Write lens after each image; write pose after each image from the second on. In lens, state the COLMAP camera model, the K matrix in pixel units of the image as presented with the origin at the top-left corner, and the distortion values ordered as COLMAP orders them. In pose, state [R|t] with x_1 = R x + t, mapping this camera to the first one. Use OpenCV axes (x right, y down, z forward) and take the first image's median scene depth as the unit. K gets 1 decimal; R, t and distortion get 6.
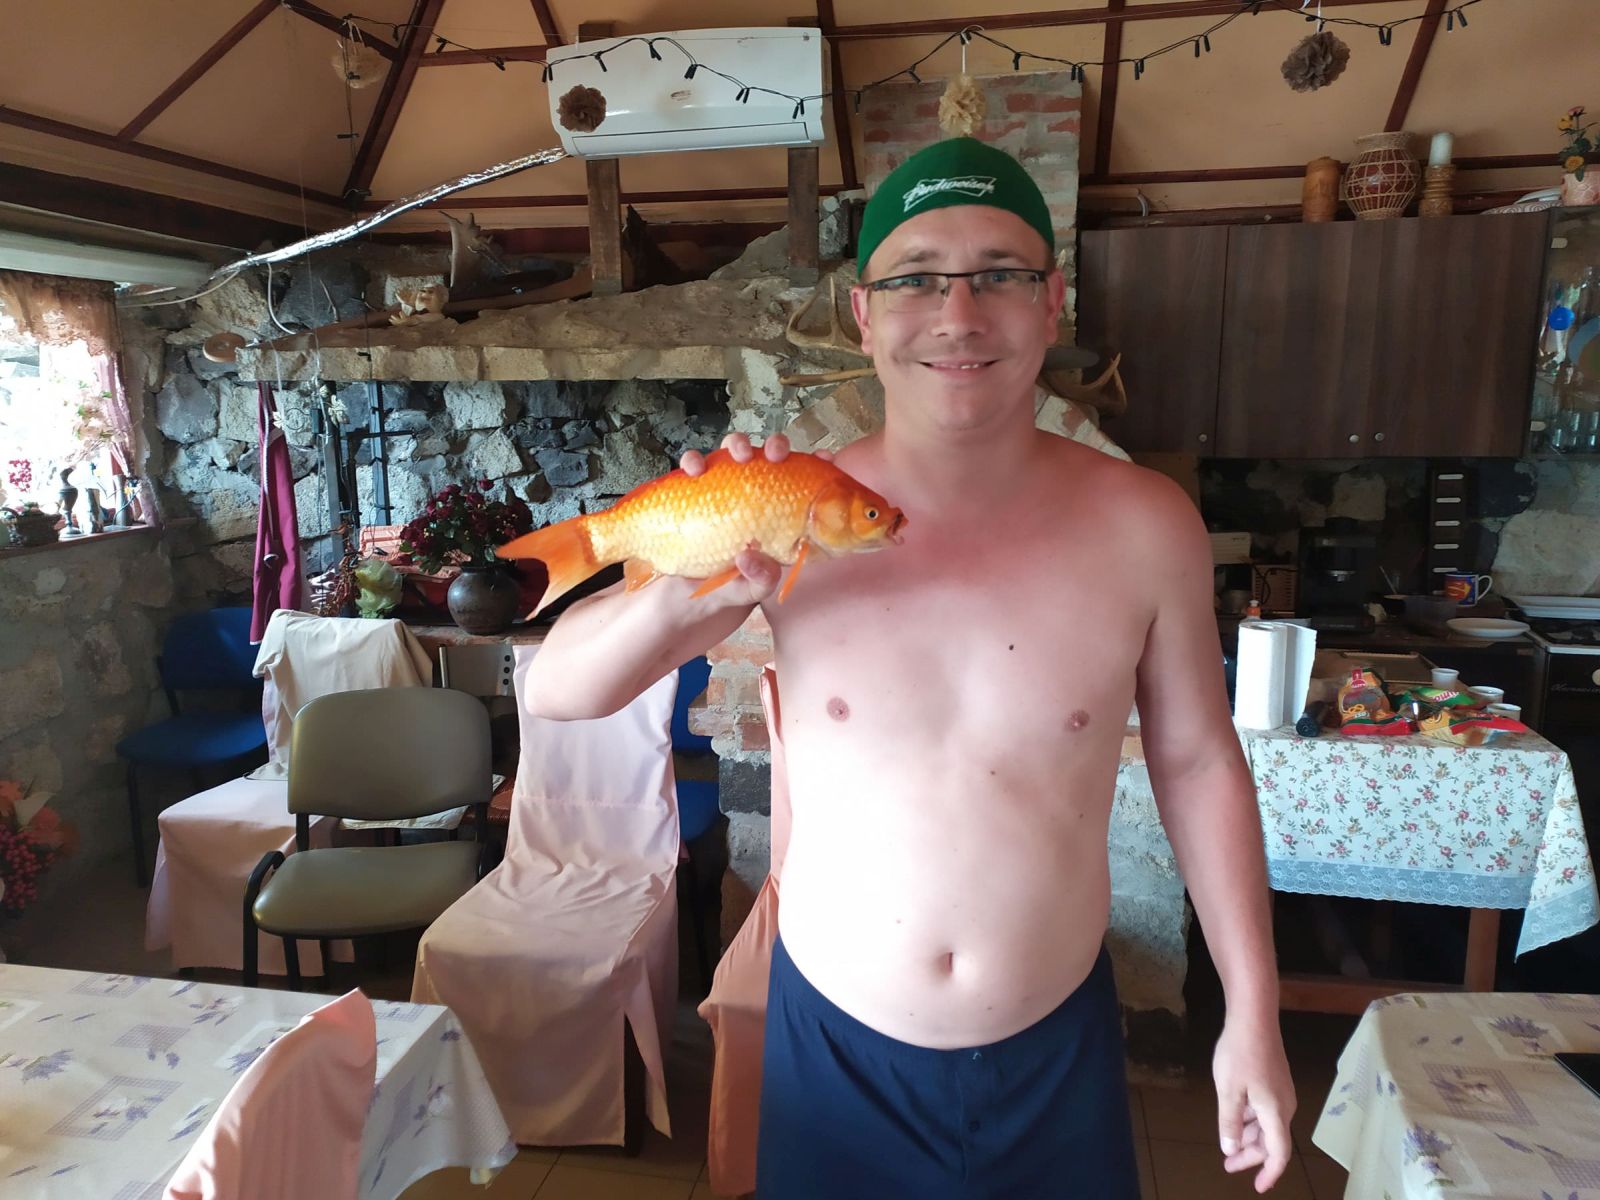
lens RADIAL K [[1299.9, 0, 800.0], [0, 1299.9, 600.0], [0, 0, 1]] dist [0.050059, 0.000501]
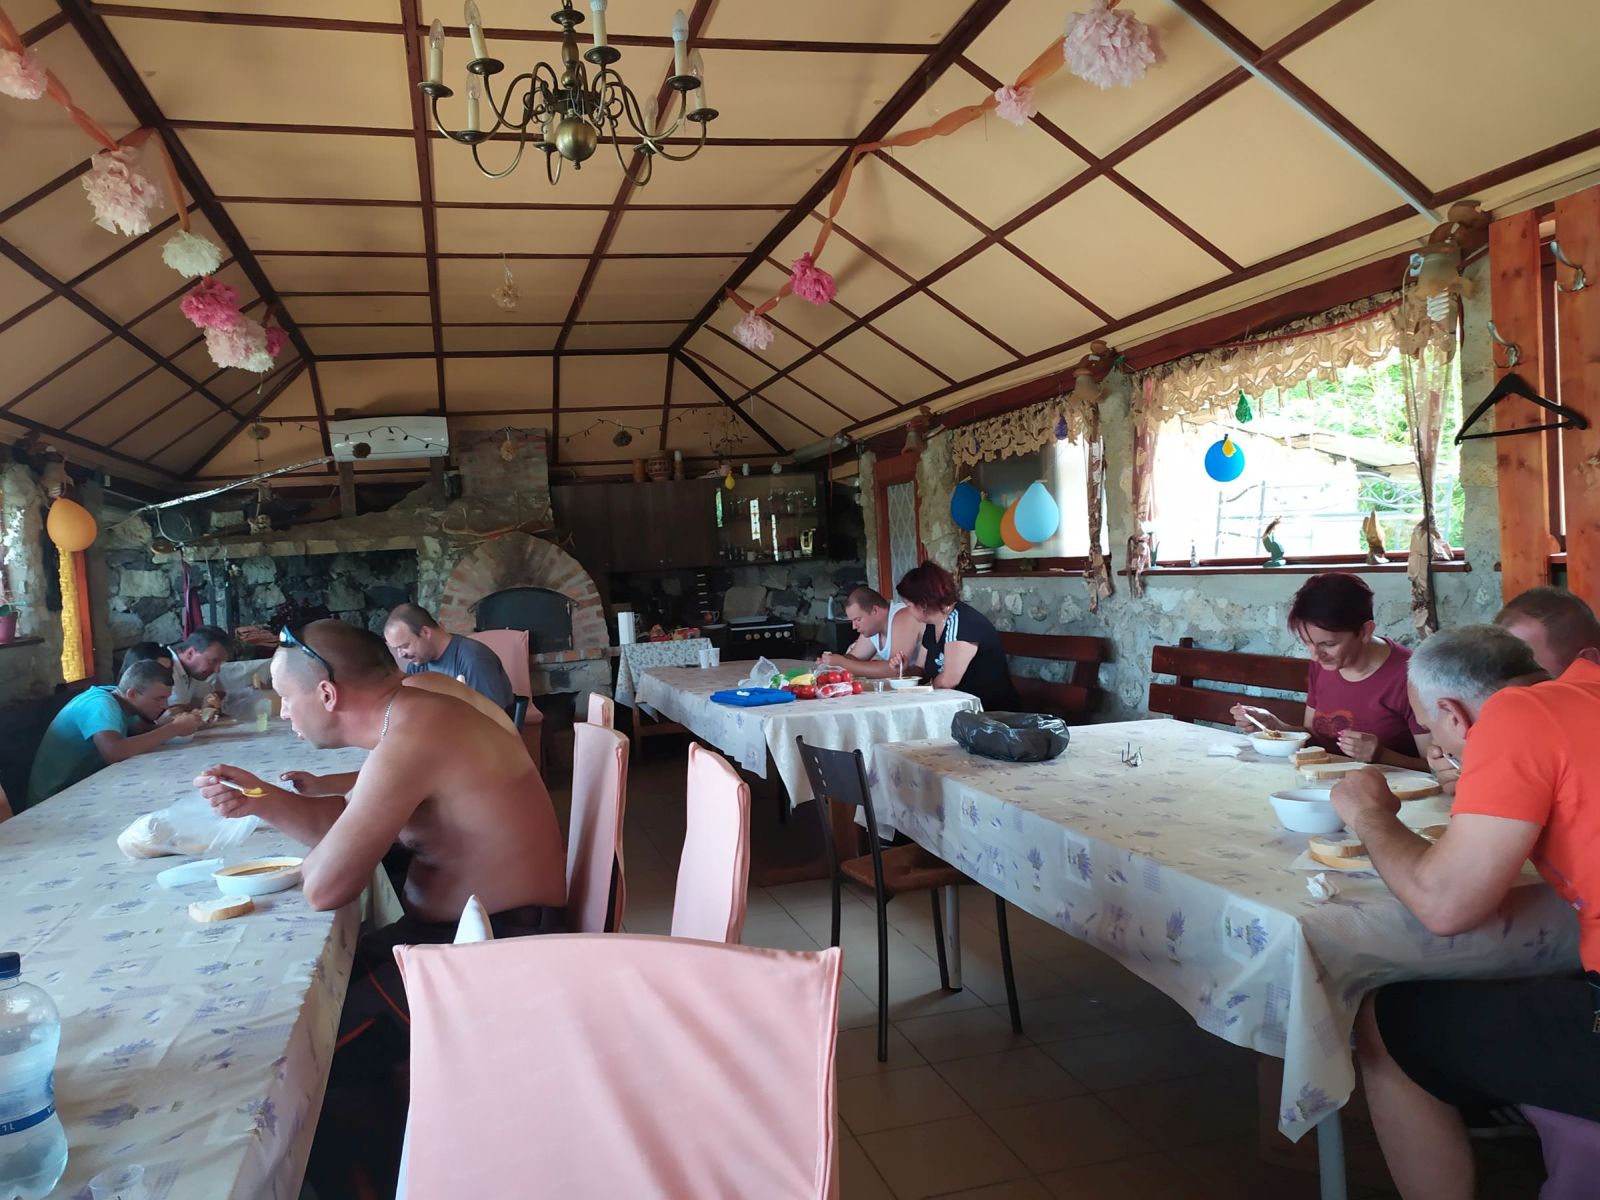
lens RADIAL K [[1299.9, 0, 800.0], [0, 1299.9, 600.0], [0, 0, 1]] dist [0.050059, 0.000501]
pose [[0.913200, -0.062186, 0.402740, -0.368823], [0.122036, 0.984664, -0.124673, 0.303310], [-0.388811, 0.163000, 0.906784, -1.417845]]
